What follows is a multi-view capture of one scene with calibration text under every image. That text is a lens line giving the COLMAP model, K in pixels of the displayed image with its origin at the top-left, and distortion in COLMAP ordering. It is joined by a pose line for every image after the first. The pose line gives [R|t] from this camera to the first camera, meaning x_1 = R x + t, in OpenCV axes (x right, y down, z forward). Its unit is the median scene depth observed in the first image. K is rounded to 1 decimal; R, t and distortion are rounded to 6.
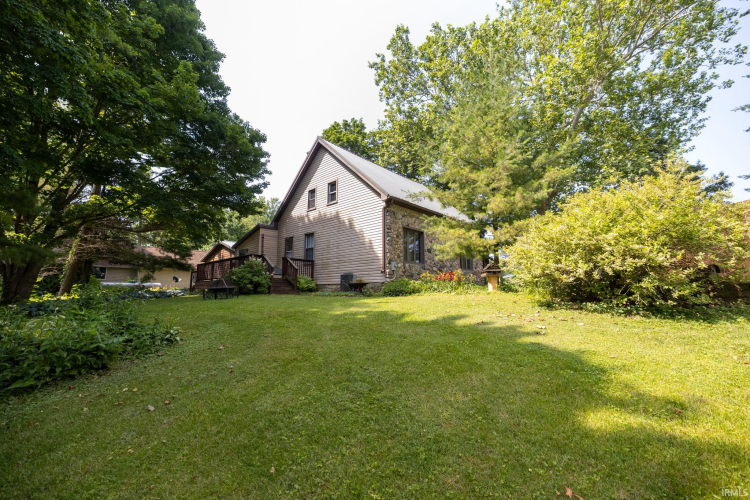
lens RADIAL K [[311.0, 0, 375.1], [0, 311.0, 249.2], [0, 0, 1]] dist [-0.001197, -0.000491]
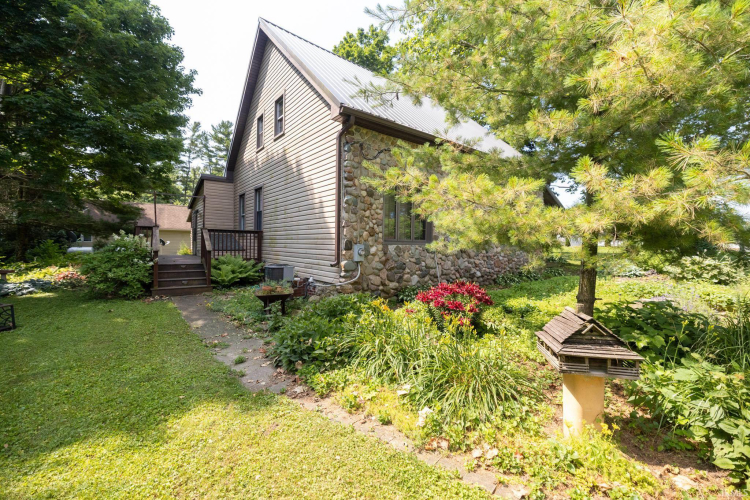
lens RADIAL K [[311.0, 0, 374.6], [0, 311.0, 247.6], [0, 0, 1]] dist [-0.001197, -0.000491]
pose [[0.985907, 0.016772, -0.166453, 0.169267], [0.009347, 0.987886, 0.154901, -0.032906], [0.167035, -0.154274, 0.973806, 0.501768]]
